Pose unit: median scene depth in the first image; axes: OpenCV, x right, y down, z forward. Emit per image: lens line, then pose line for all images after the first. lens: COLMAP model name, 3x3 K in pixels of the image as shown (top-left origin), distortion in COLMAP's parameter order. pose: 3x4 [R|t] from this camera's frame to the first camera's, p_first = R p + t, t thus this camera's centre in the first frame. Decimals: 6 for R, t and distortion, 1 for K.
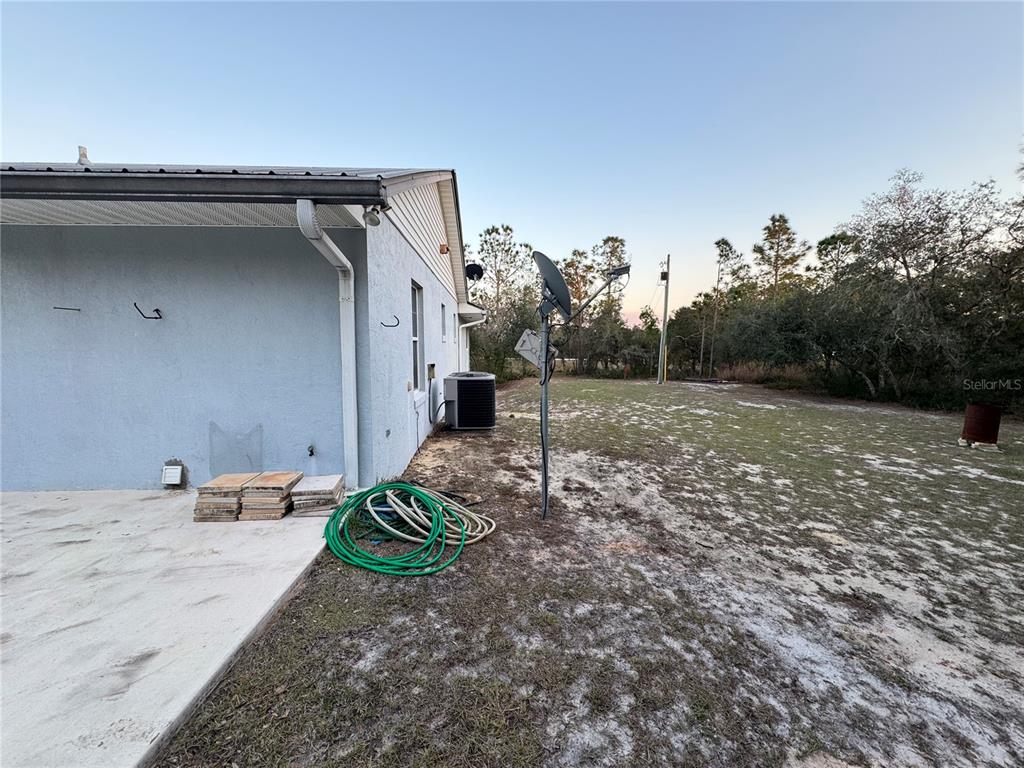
lens RADIAL K [[407.1, 0, 516.1], [0, 407.1, 385.9], [0, 0, 1]] dist [-0.003008, 0.000371]
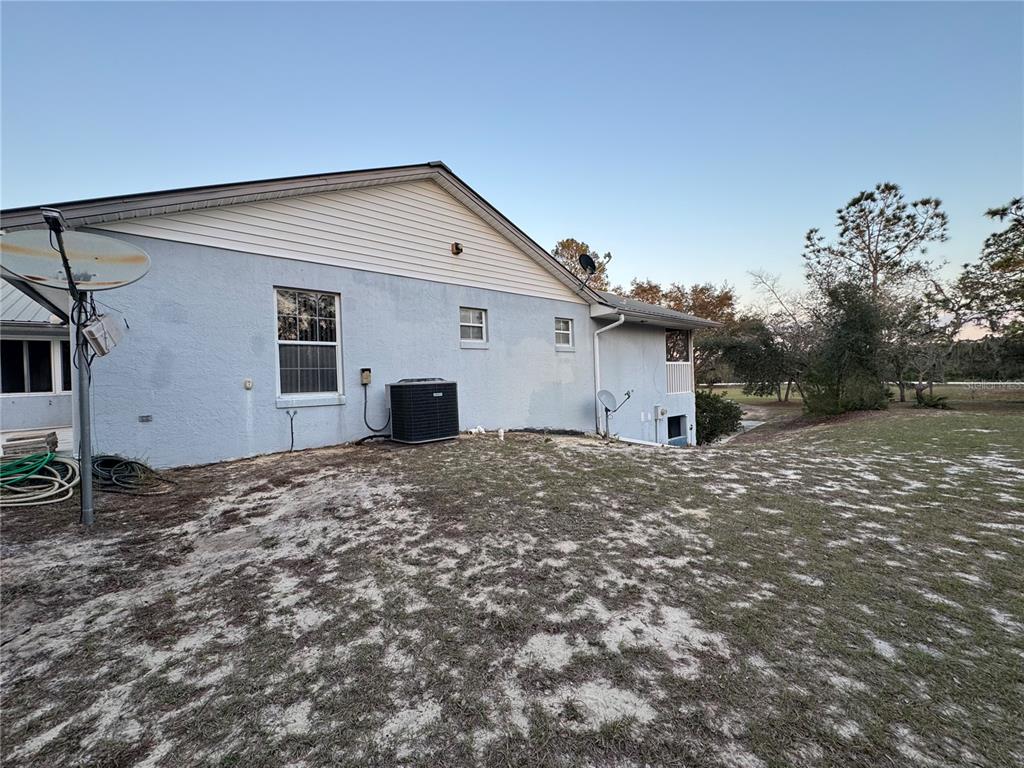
lens RADIAL K [[407.1, 0, 514.4], [0, 407.1, 382.6], [0, 0, 1]] dist [-0.003008, 0.000371]
pose [[0.612590, -0.016747, -0.790224, 0.879826], [-0.042479, 0.997633, -0.054072, 0.018839], [0.789259, 0.066692, 0.610428, 0.766887]]
